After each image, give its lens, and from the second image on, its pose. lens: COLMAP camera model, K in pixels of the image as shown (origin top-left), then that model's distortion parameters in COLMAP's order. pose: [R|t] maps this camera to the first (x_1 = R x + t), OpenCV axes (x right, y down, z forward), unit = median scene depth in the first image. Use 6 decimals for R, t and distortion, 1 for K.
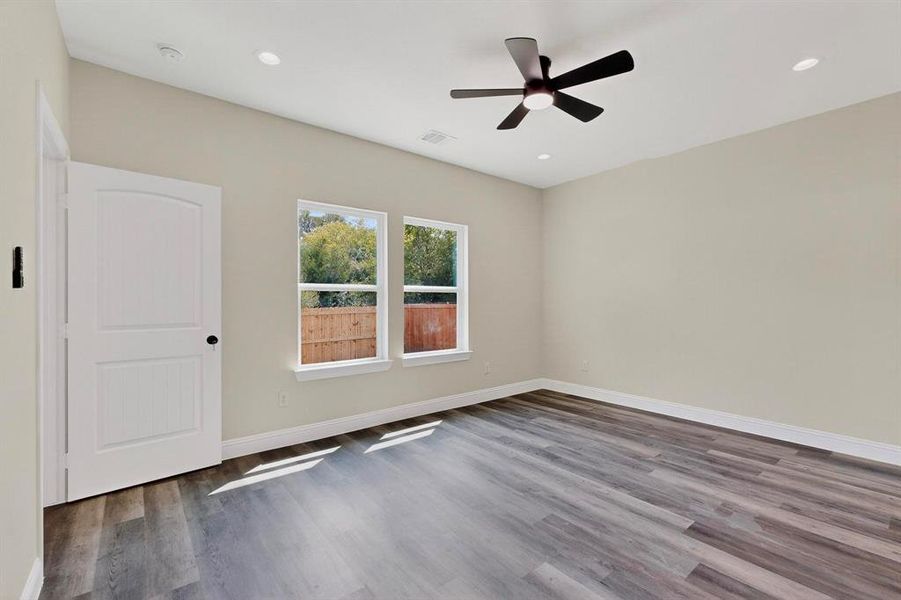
lens RADIAL K [[389.4, 0, 442.0], [0, 389.4, 301.0], [0, 0, 1]] dist [0.001163, -0.000943]
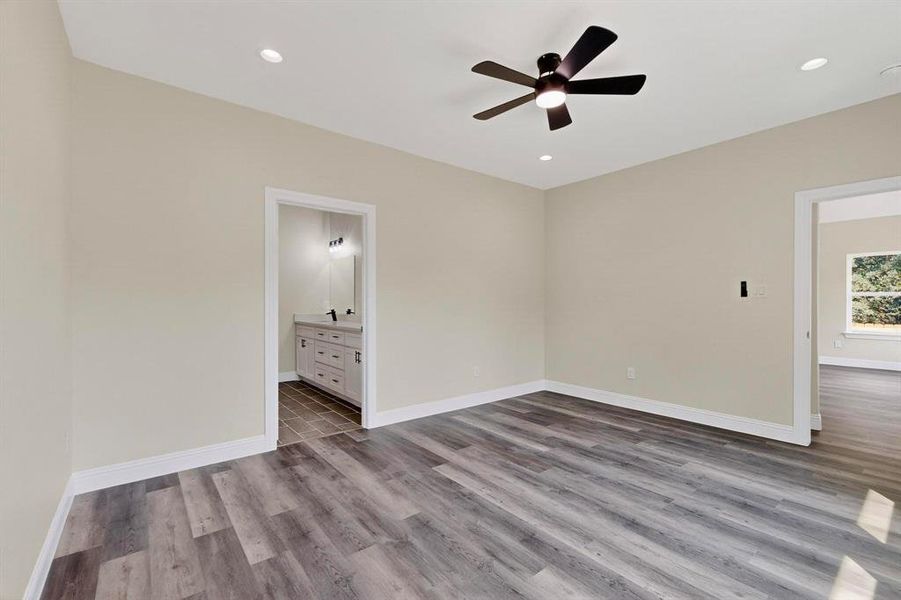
lens RADIAL K [[389.4, 0, 449.1], [0, 389.4, 305.0], [0, 0, 1]] dist [0.001163, -0.000943]
pose [[-0.999854, 0.002264, -0.016961, 0.467322], [0.002117, 0.999960, 0.008712, 0.000112], [0.016980, 0.008675, -0.999818, 1.774121]]
